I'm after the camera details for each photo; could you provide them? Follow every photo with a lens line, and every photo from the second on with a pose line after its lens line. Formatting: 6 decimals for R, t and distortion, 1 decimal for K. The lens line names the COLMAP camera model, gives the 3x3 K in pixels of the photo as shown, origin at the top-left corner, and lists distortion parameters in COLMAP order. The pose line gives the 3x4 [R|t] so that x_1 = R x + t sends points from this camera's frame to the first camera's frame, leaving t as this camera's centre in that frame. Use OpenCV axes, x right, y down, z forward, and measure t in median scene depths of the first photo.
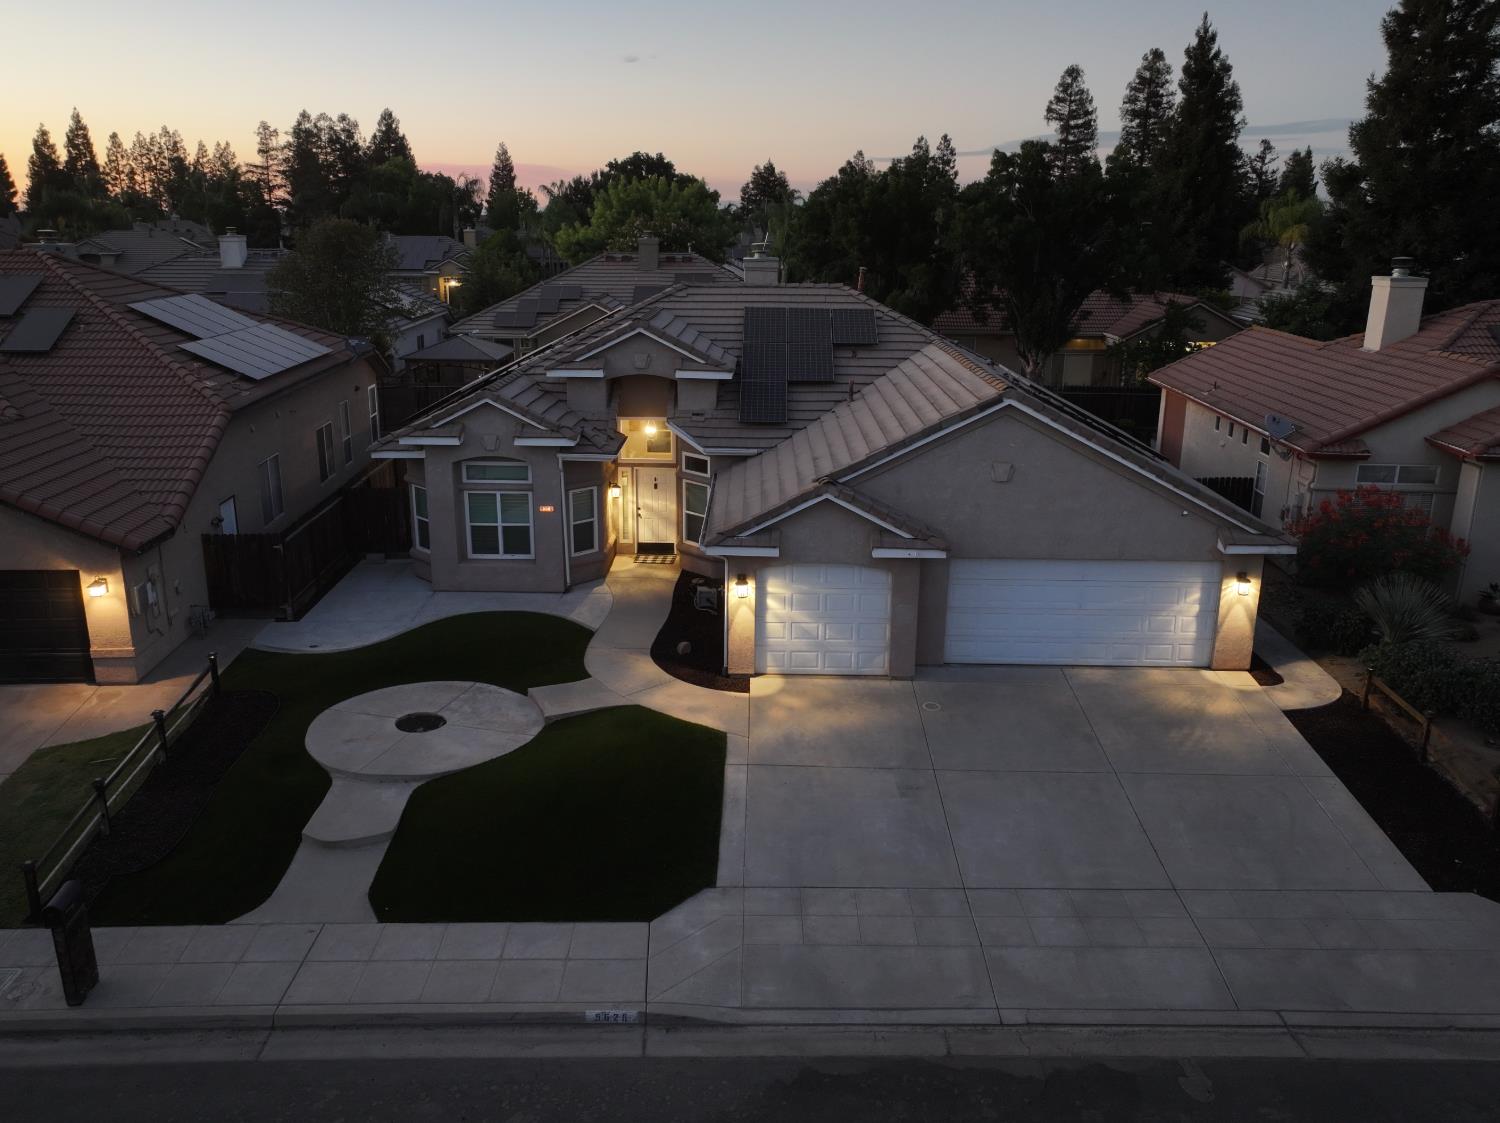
lens RADIAL K [[1187.8, 0, 752.6], [0, 1187.8, 561.2], [0, 0, 1]] dist [0.001745, 0.009641]
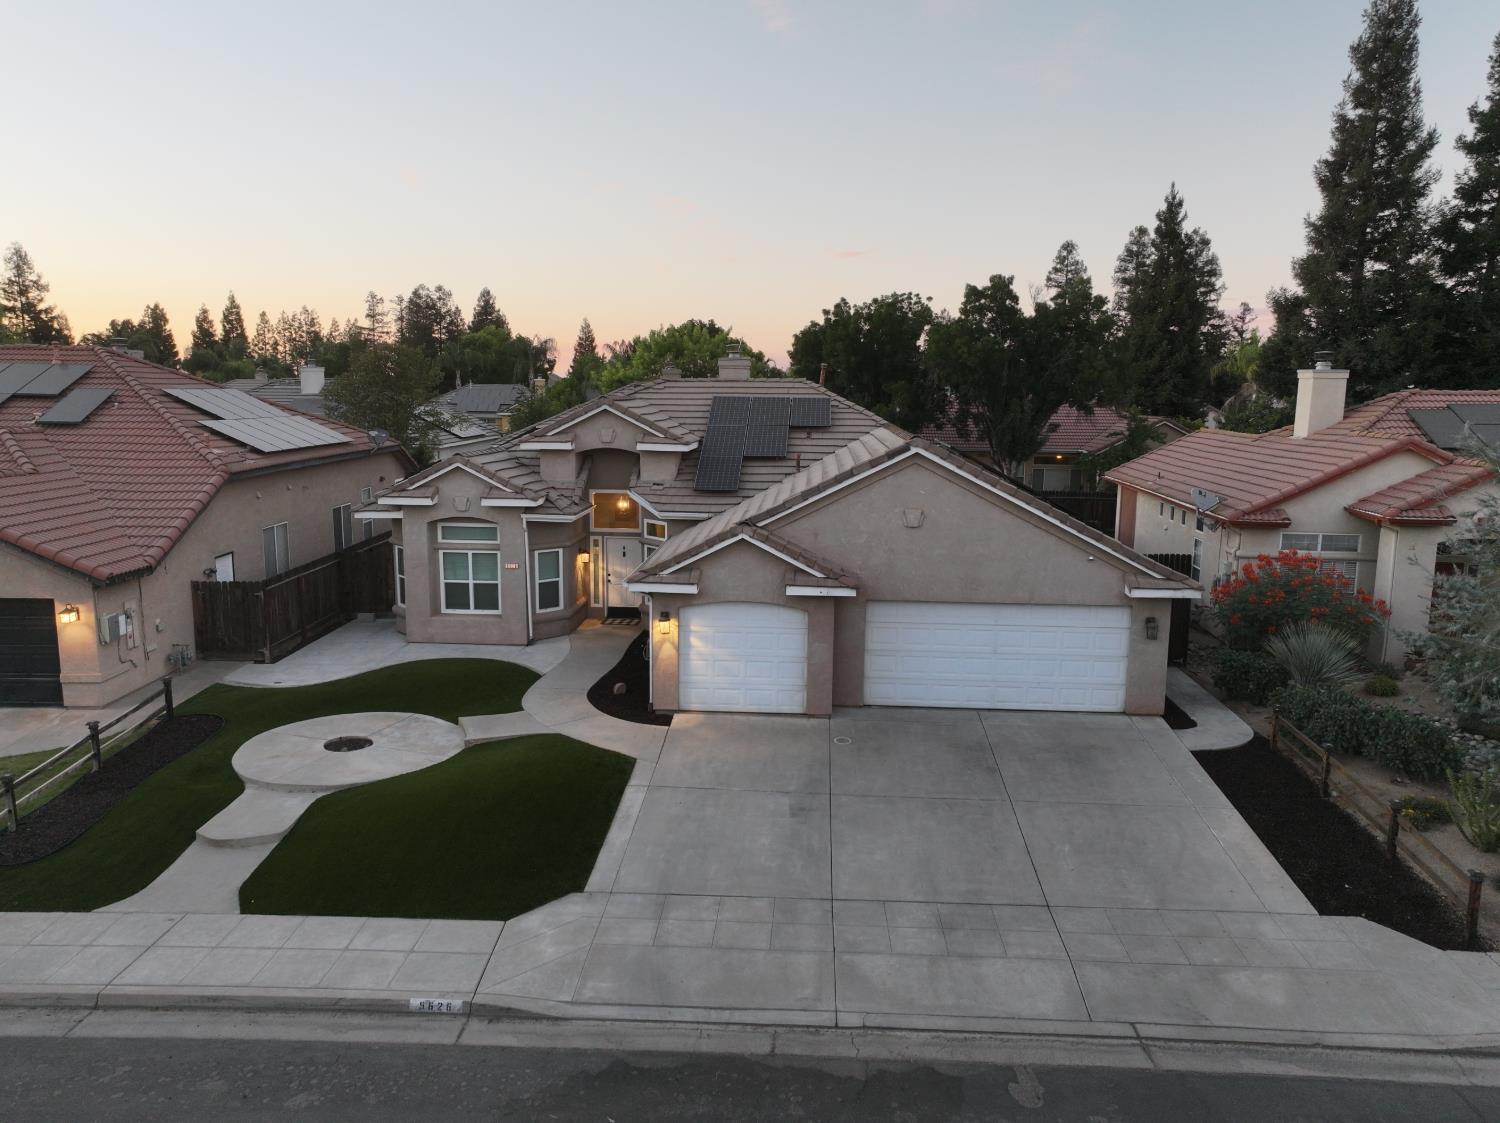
lens RADIAL K [[1057.5, 0, 753.0], [0, 1057.5, 558.9], [0, 0, 1]] dist [0.000879, 0.011062]
pose [[0.998541, 0.007694, -0.053452, 0.116660], [-0.014138, 0.992522, -0.121243, 0.075465], [0.052120, 0.121822, 0.991183, 0.066052]]
